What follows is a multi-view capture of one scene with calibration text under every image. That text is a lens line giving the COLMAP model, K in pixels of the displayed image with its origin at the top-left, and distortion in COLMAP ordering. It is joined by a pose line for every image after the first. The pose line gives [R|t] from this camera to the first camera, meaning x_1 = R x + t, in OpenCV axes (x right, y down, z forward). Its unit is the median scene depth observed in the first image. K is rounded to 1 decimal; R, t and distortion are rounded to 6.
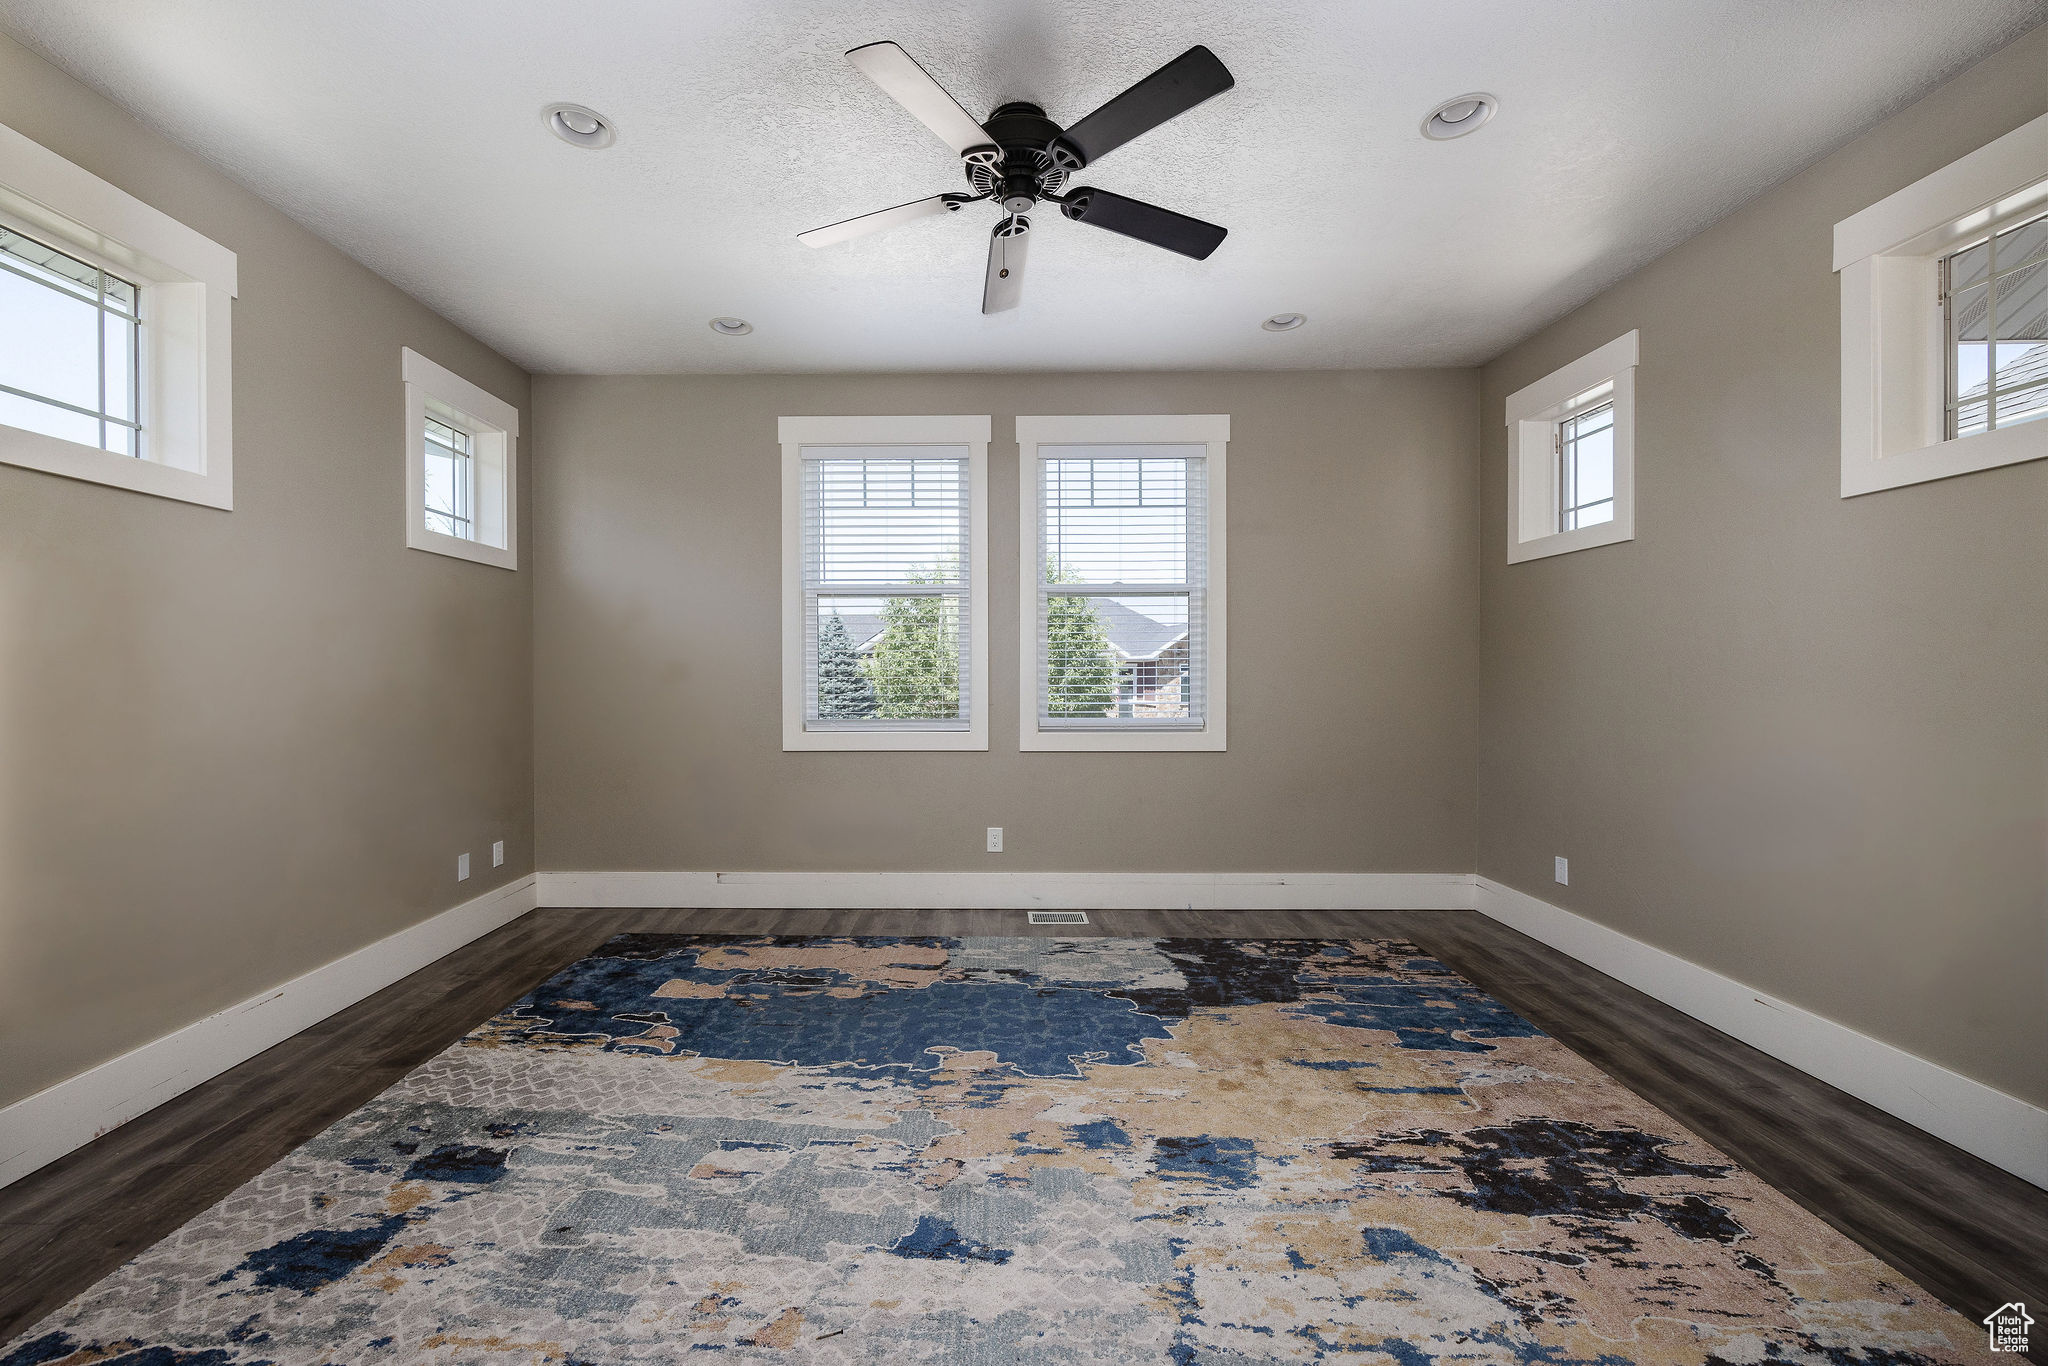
lens RADIAL K [[793.2, 0, 1011.0], [0, 793.2, 678.5], [0, 0, 1]] dist [0.000943, 0.000055]
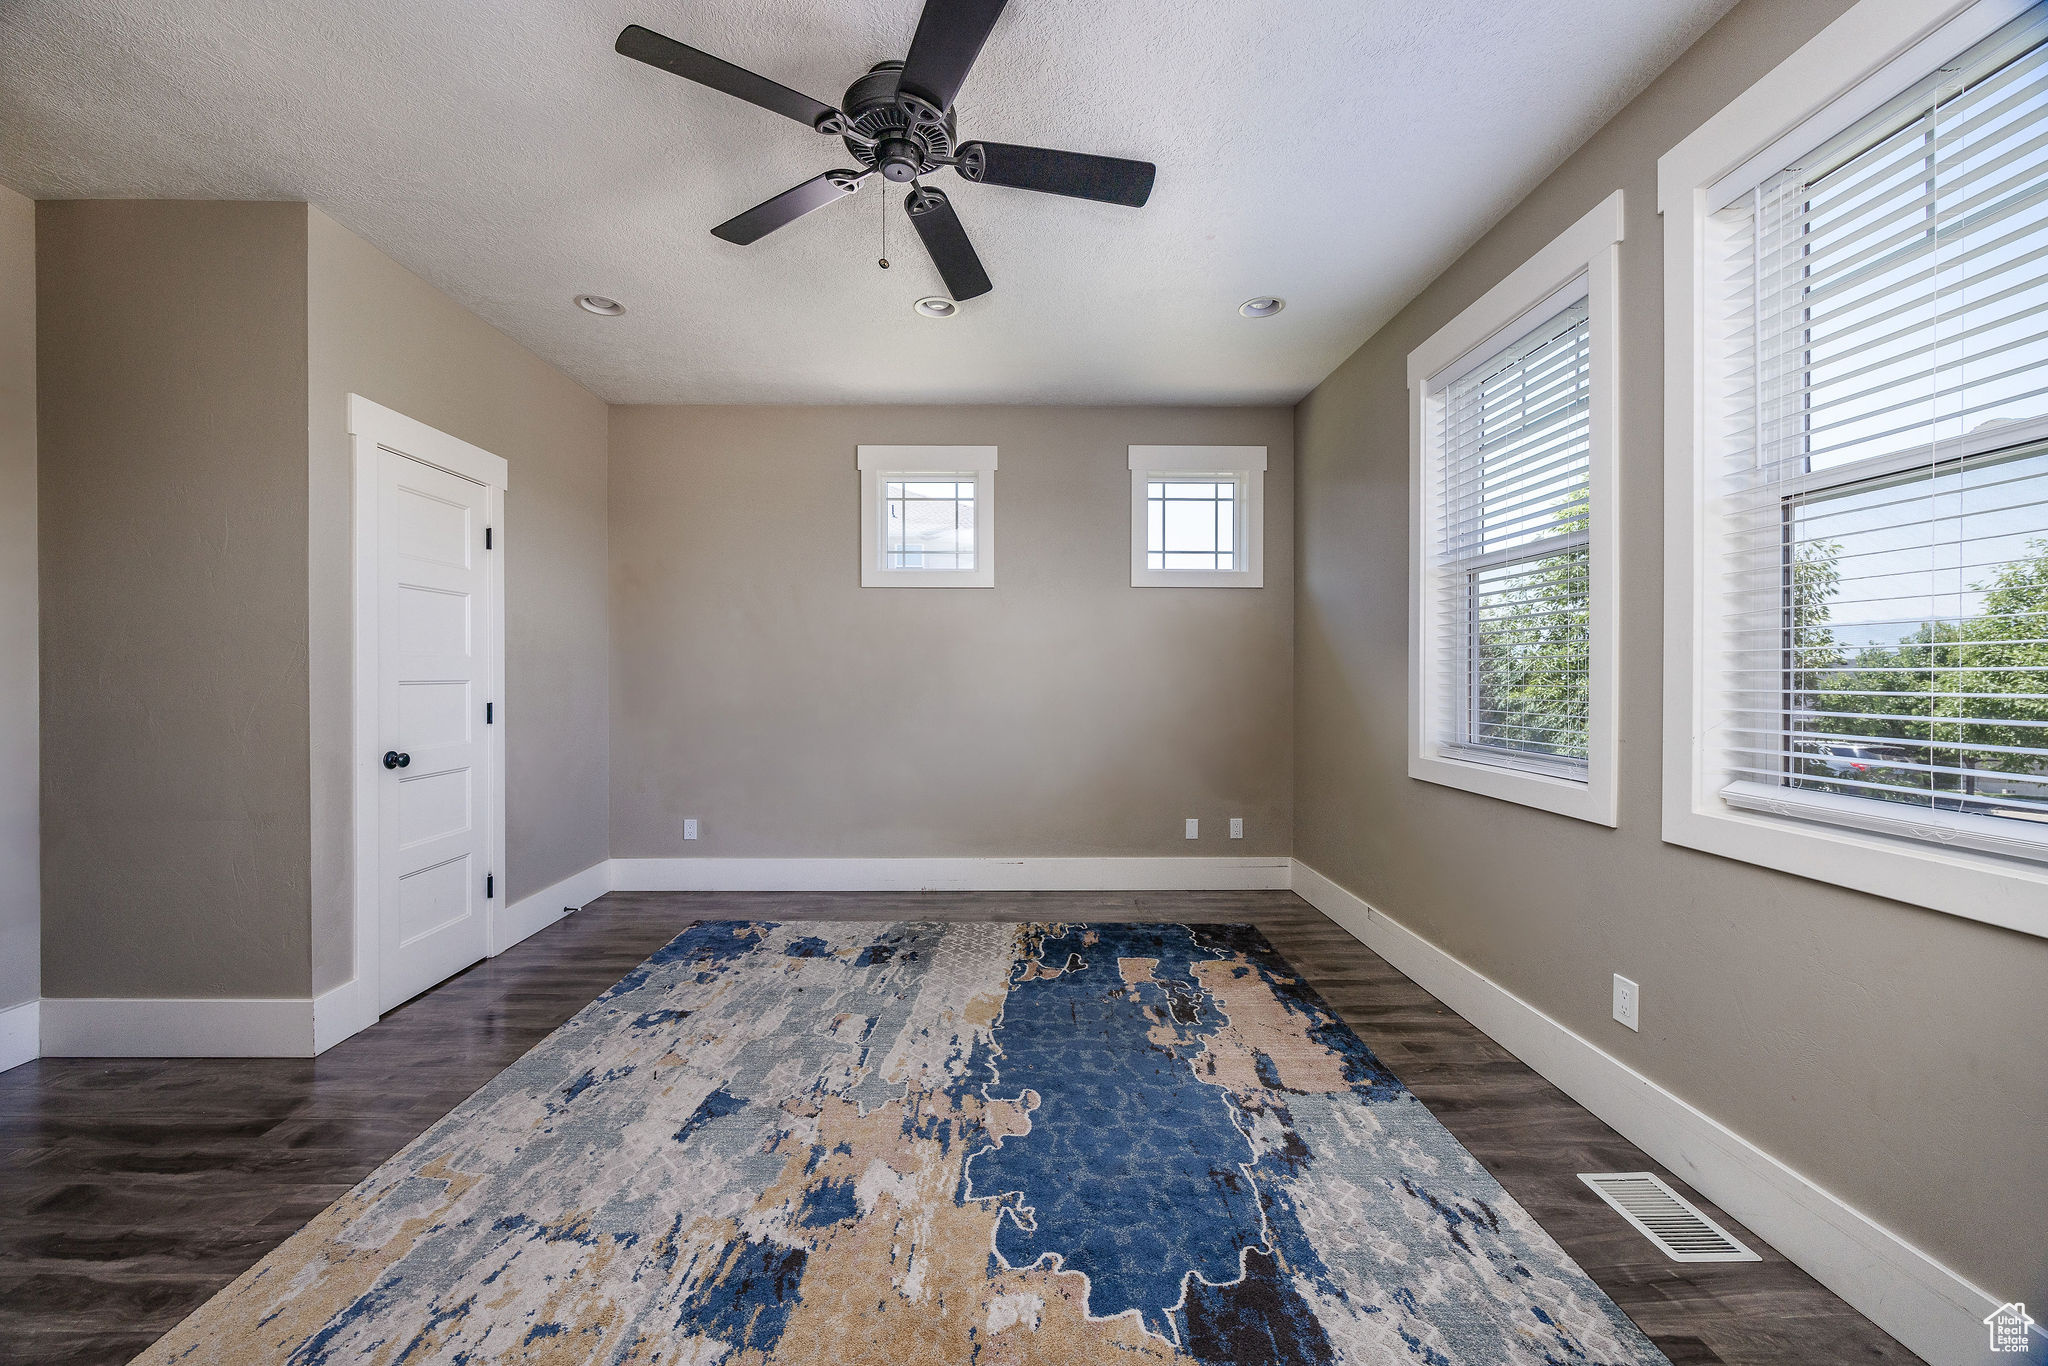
lens RADIAL K [[793.2, 0, 1017.1], [0, 793.2, 675.8], [0, 0, 1]] dist [0.000943, 0.000055]
pose [[0.009094, 0.001007, -0.999958, 0.858704], [-0.009459, 0.999955, 0.000921, -0.011711], [0.999914, 0.009450, 0.009103, 1.032083]]
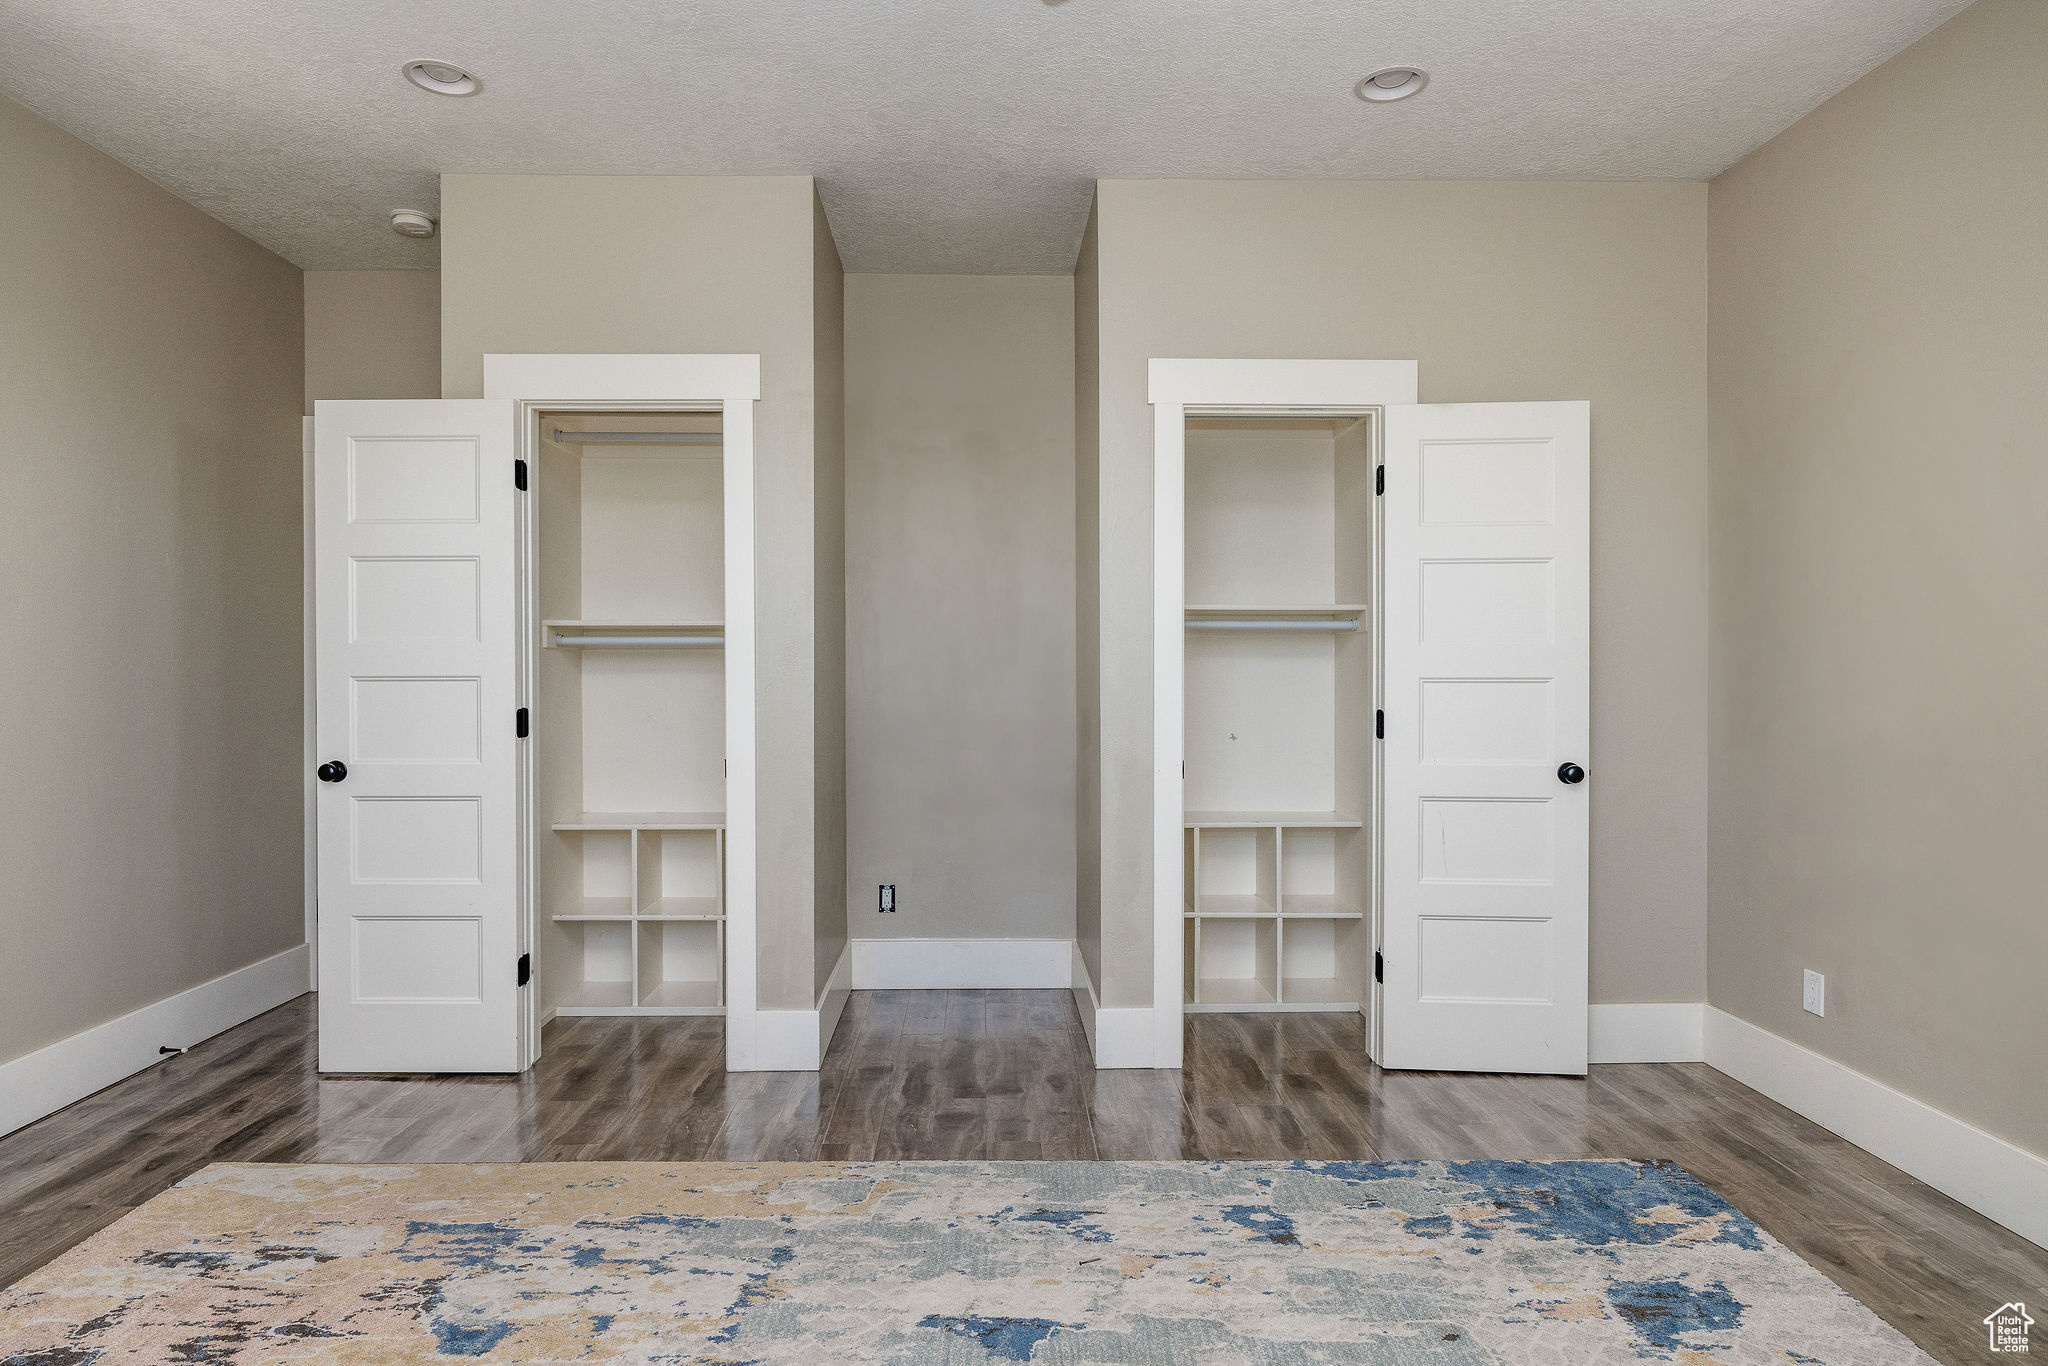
lens RADIAL K [[1169.3, 0, 1023.3], [0, 1169.3, 678.6], [0, 0, 1]] dist [-0.003122, -0.000598]
pose [[-0.999989, -0.004224, -0.002069, -0.074977], [-0.004263, 0.999806, 0.019218, -0.016696], [0.001987, 0.019226, -0.999813, 1.566432]]
